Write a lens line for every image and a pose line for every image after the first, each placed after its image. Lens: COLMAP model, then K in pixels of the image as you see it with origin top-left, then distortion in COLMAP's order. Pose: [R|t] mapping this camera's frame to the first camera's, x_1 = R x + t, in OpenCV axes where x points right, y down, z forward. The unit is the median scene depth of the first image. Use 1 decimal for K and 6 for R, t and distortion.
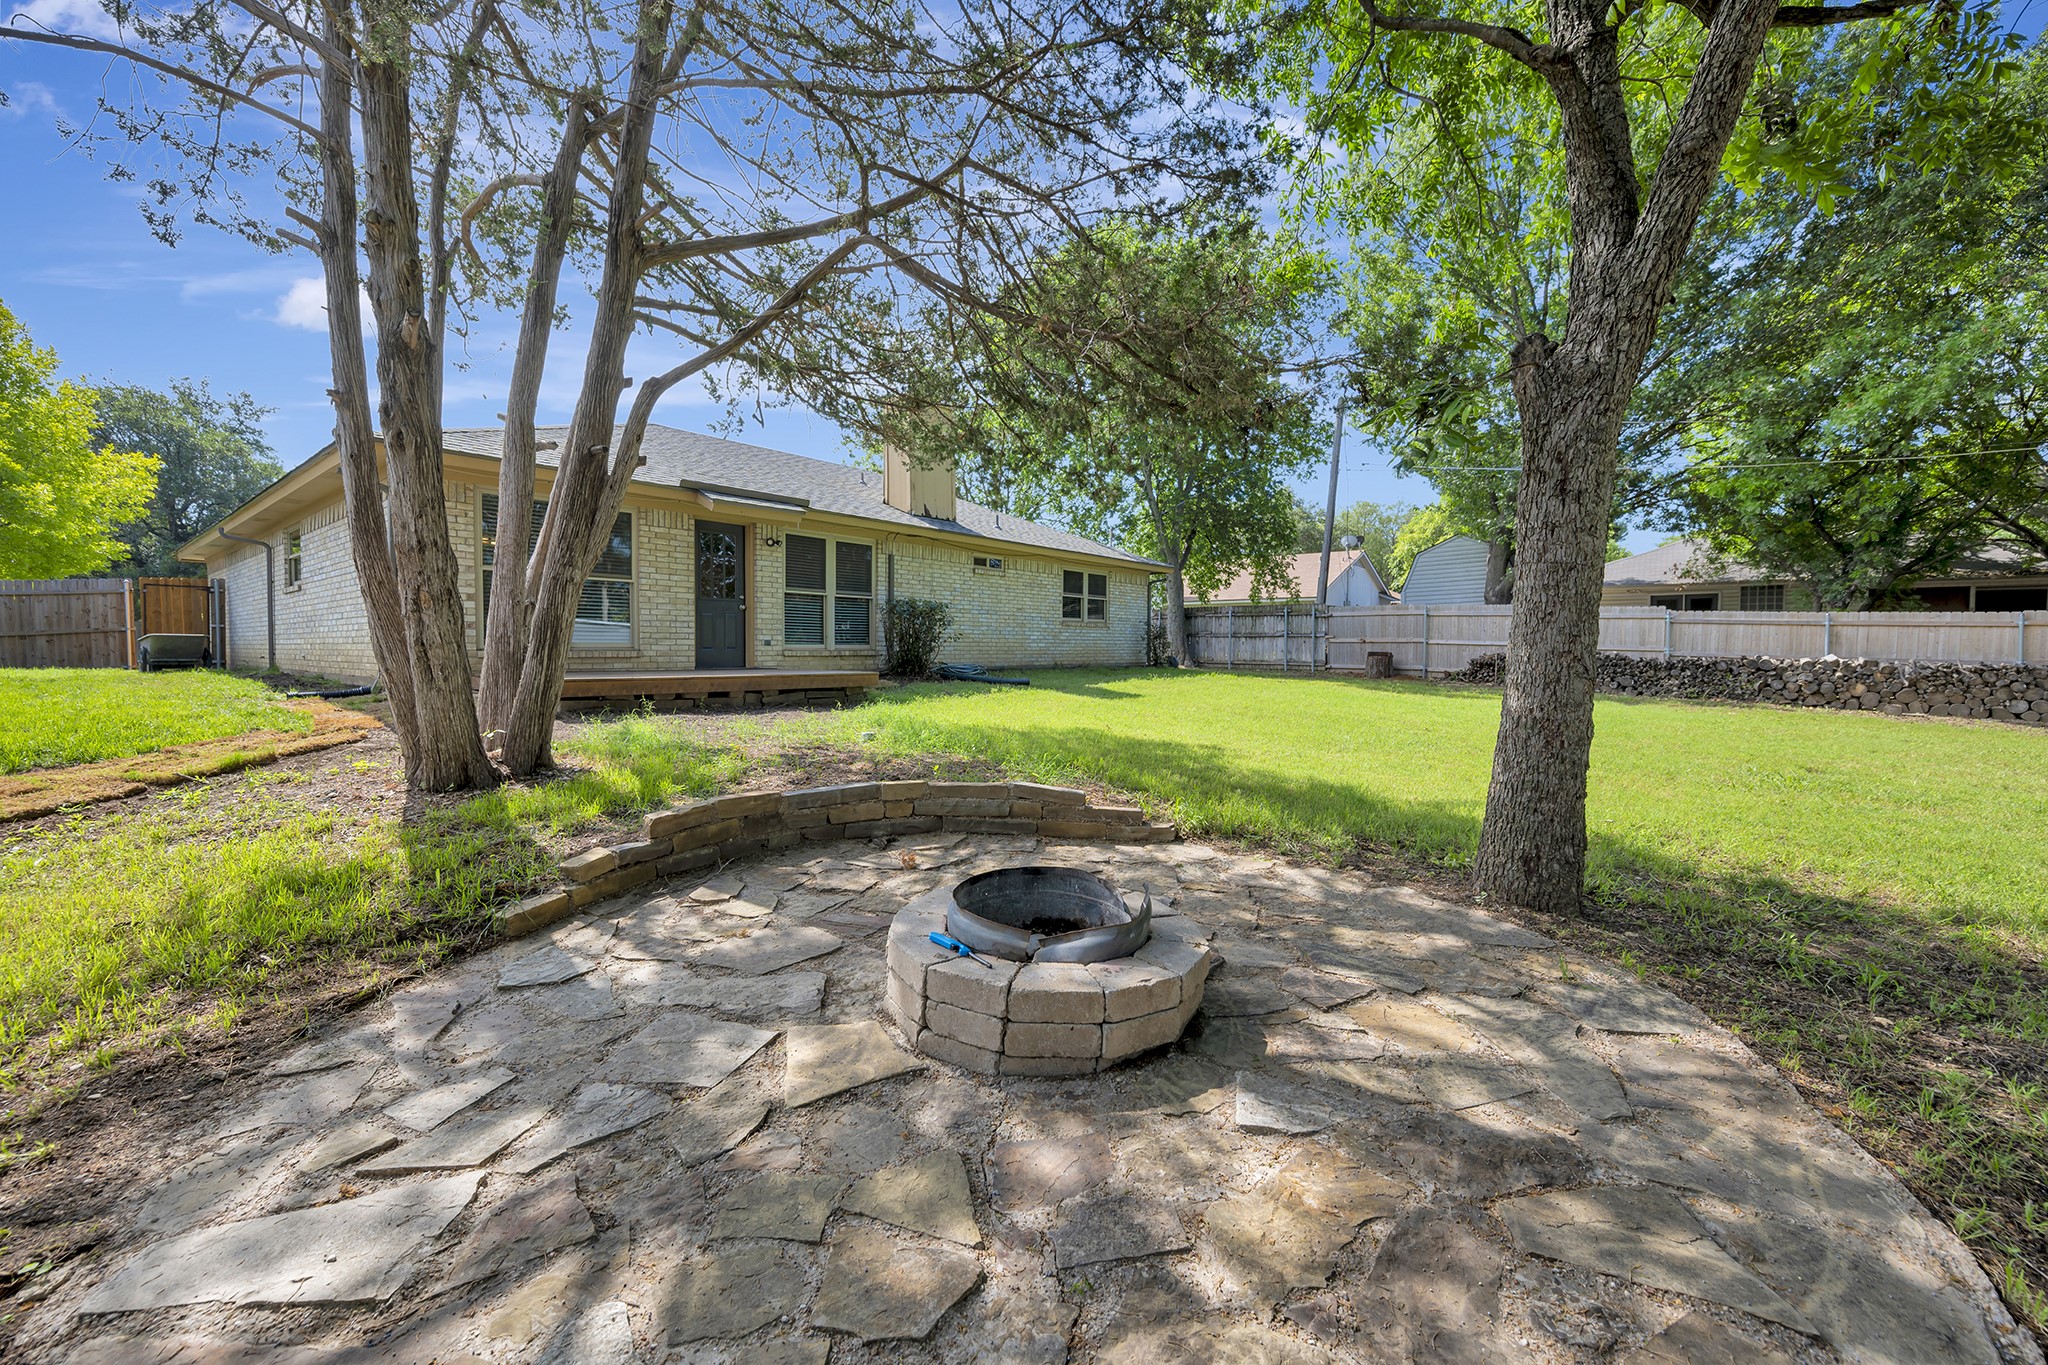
lens RADIAL K [[817.1, 0, 1031.9], [0, 817.1, 654.2], [0, 0, 1]] dist [-0.001282, -0.000595]
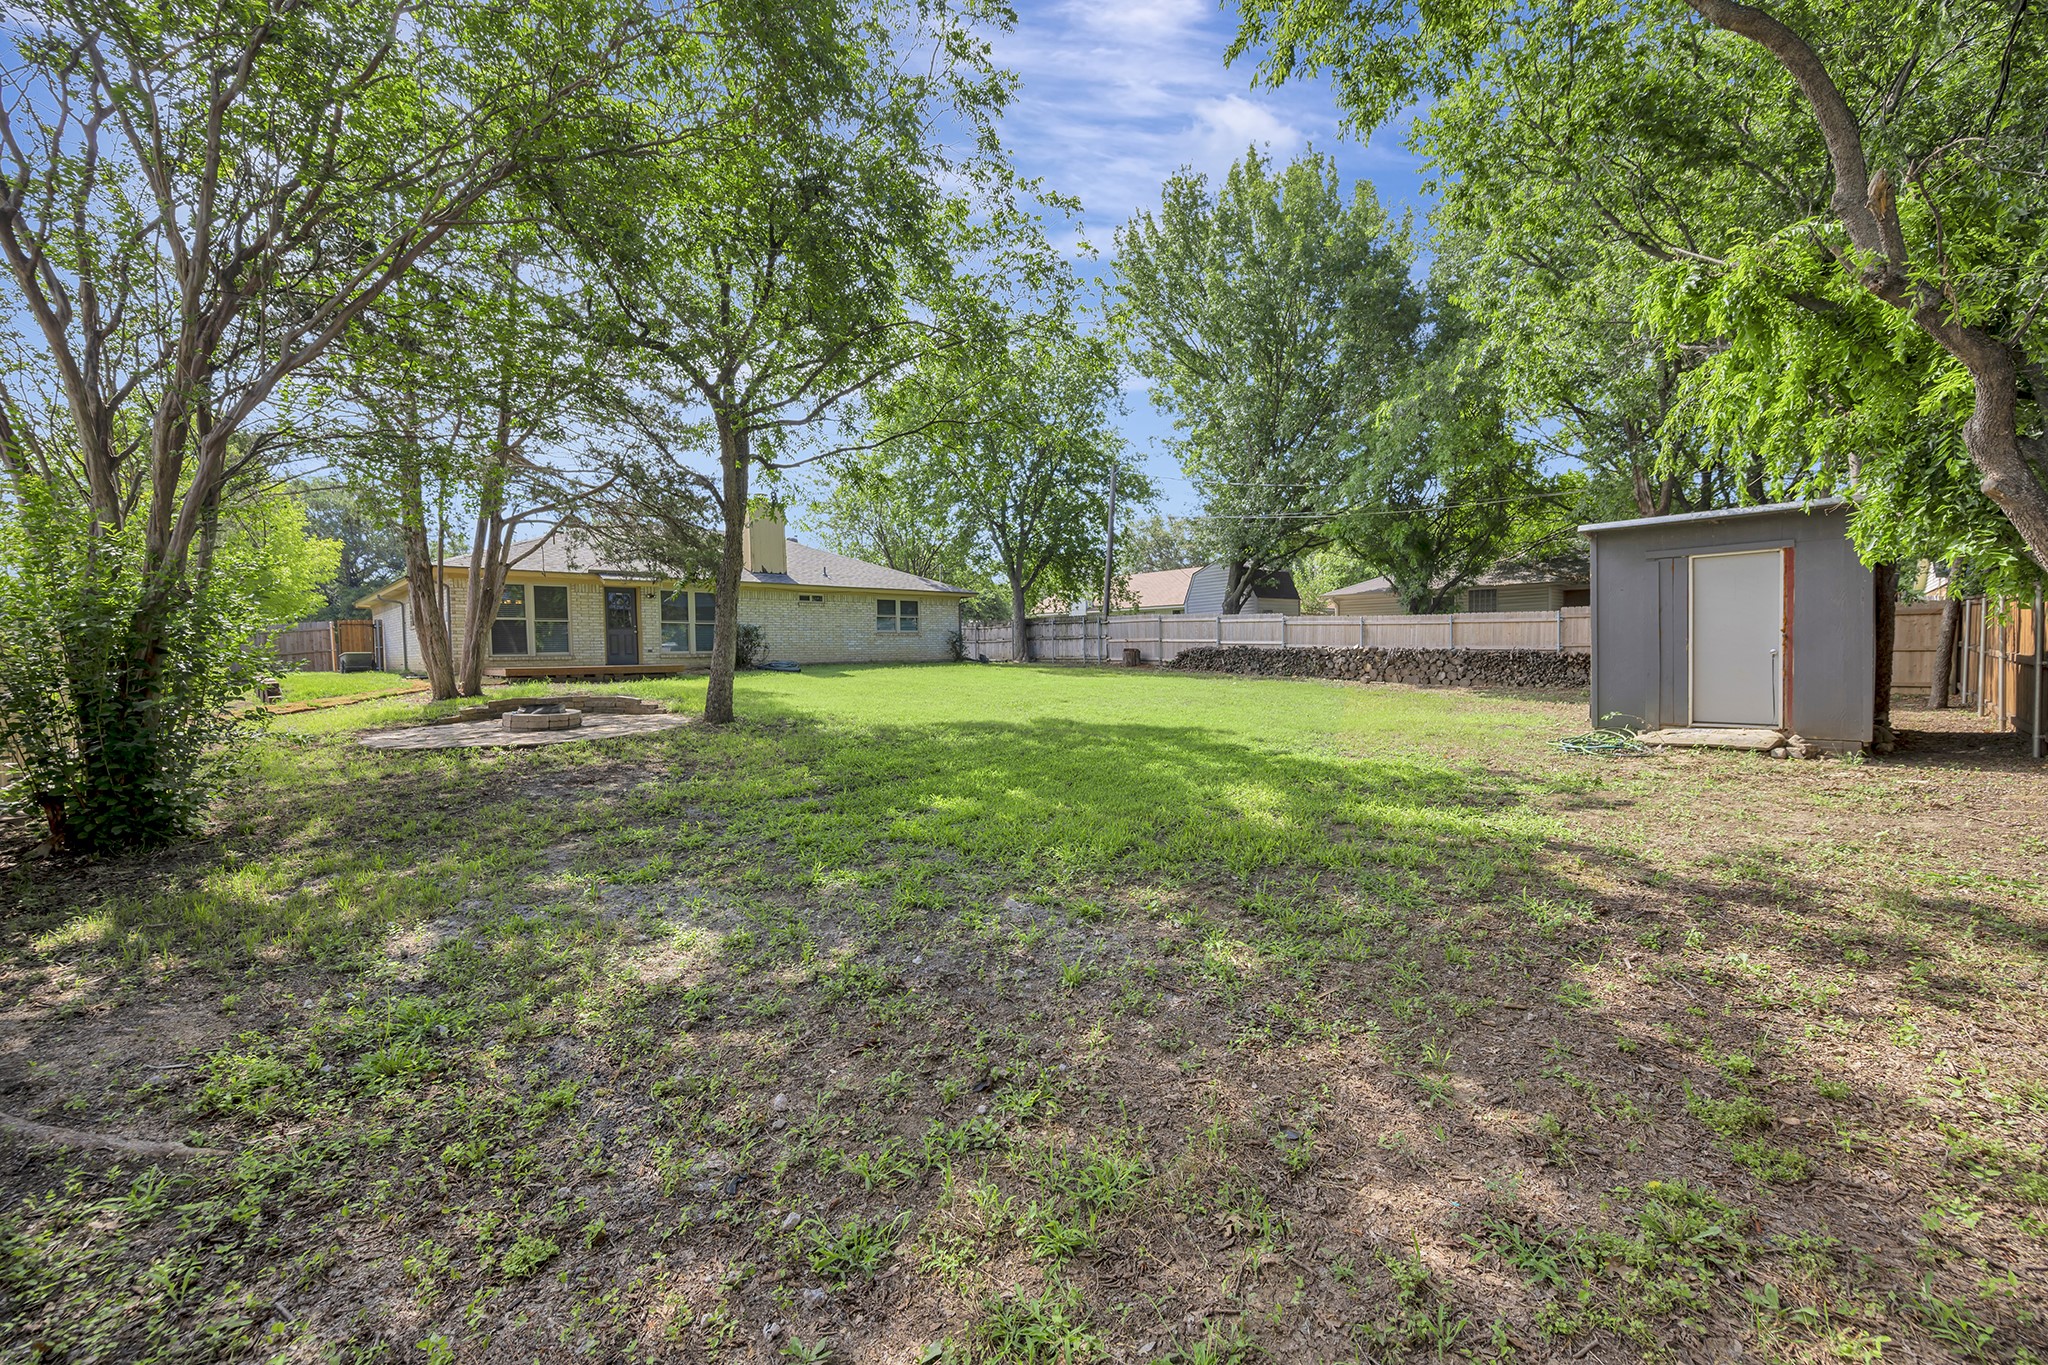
lens RADIAL K [[817.1, 0, 1027.6], [0, 817.1, 677.1], [0, 0, 1]] dist [-0.001282, -0.000595]
pose [[0.993158, -0.016161, -0.115654, 0.523673], [0.018814, 0.999583, 0.021885, 0.014922], [0.115253, -0.023911, 0.993048, -0.518903]]
